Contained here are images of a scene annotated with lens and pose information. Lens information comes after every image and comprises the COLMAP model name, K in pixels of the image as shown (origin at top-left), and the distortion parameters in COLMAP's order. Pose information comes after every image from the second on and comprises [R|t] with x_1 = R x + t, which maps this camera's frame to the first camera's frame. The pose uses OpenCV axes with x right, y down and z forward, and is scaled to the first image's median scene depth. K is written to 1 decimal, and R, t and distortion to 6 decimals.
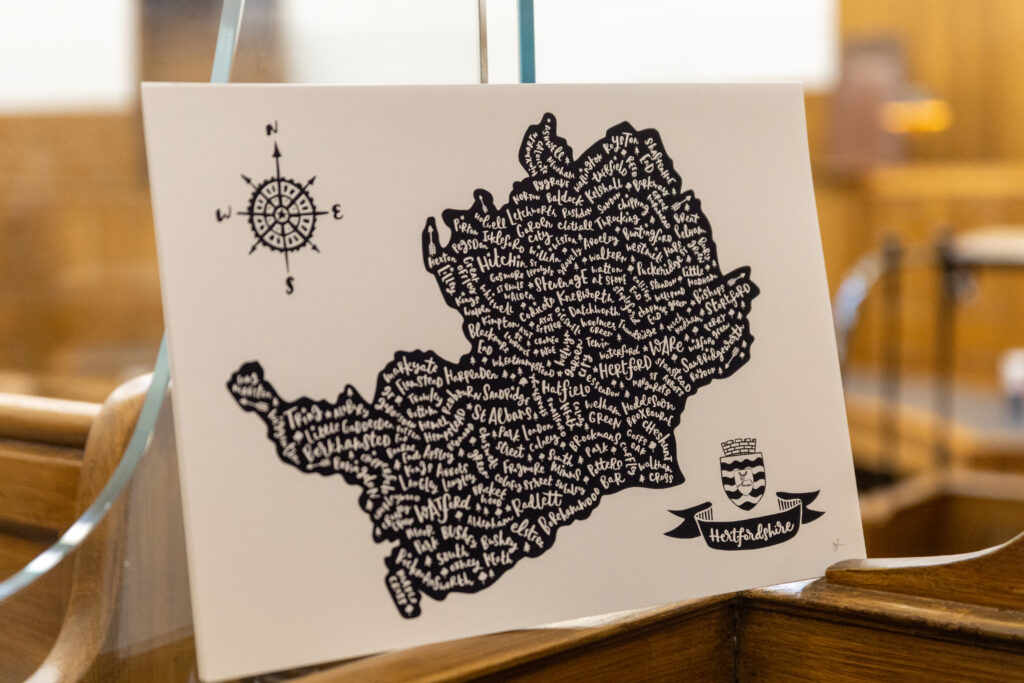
lens RADIAL K [[2085.4, 0, 505.0], [0, 2085.4, 342.8], [0, 0, 1]] dist [0.099352, 0.000000]
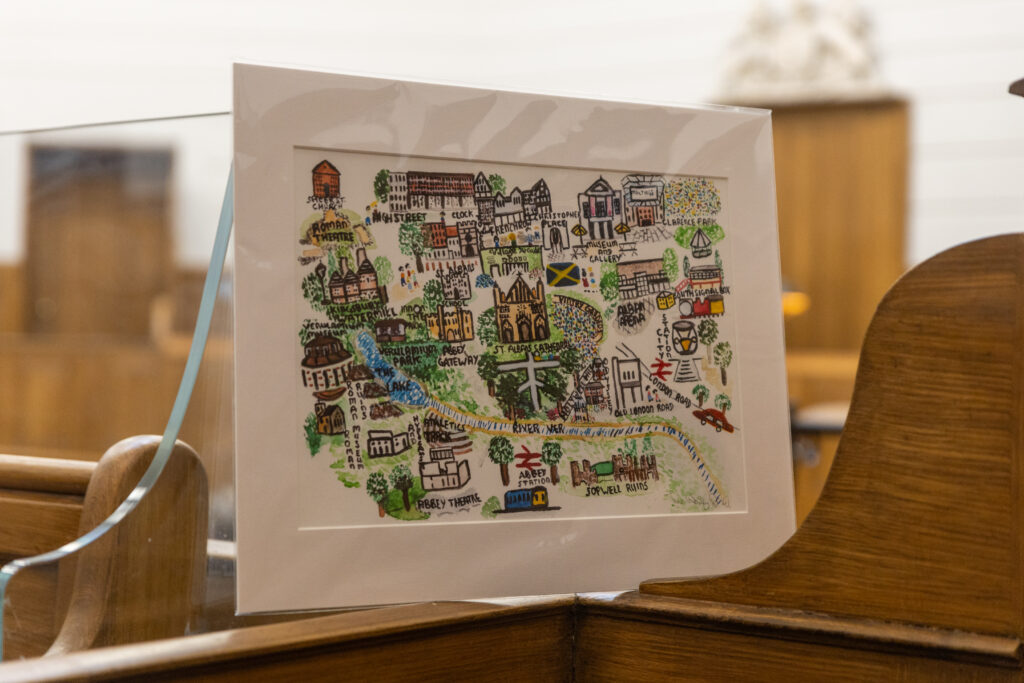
lens RADIAL K [[2085.4, 0, 520.7], [0, 2085.4, 347.1], [0, 0, 1]] dist [0.099352, 0.000000]
pose [[0.997092, 0.041478, 0.063934, -0.019579], [-0.035904, 0.995649, -0.085993, 0.073794], [-0.067223, 0.083448, 0.994242, -0.376450]]
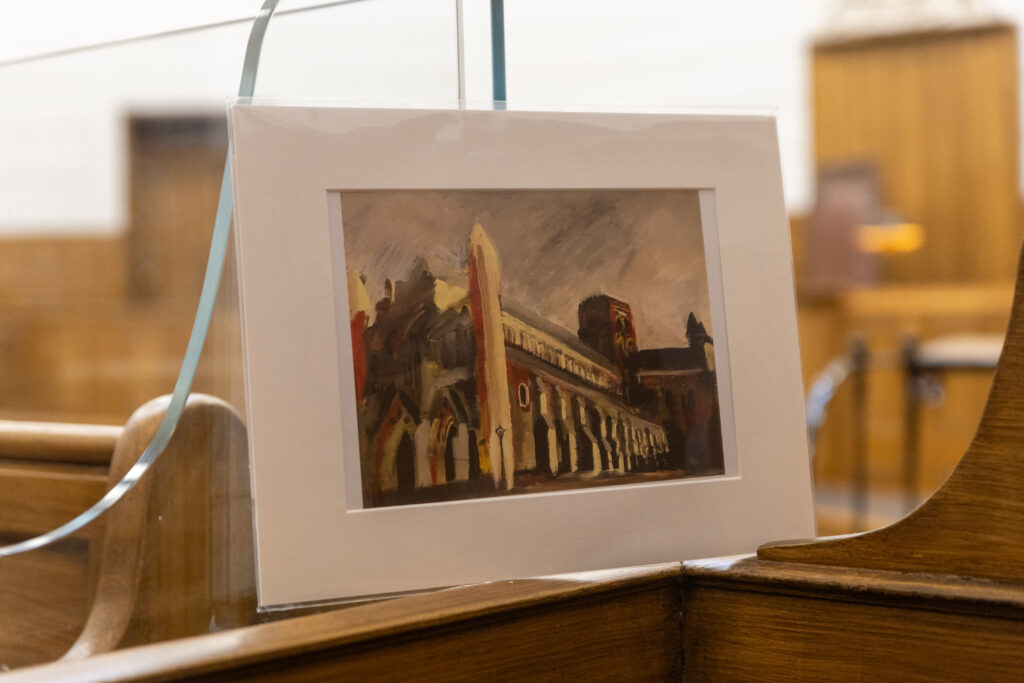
lens RADIAL K [[2085.4, 0, 512.9], [0, 2085.4, 337.3], [0, 0, 1]] dist [0.099352, 0.000000]
pose [[0.999959, 0.000764, 0.009048, 0.007558], [-0.000150, 0.997707, -0.067675, 0.069884], [-0.009079, 0.067671, 0.997666, -0.158382]]
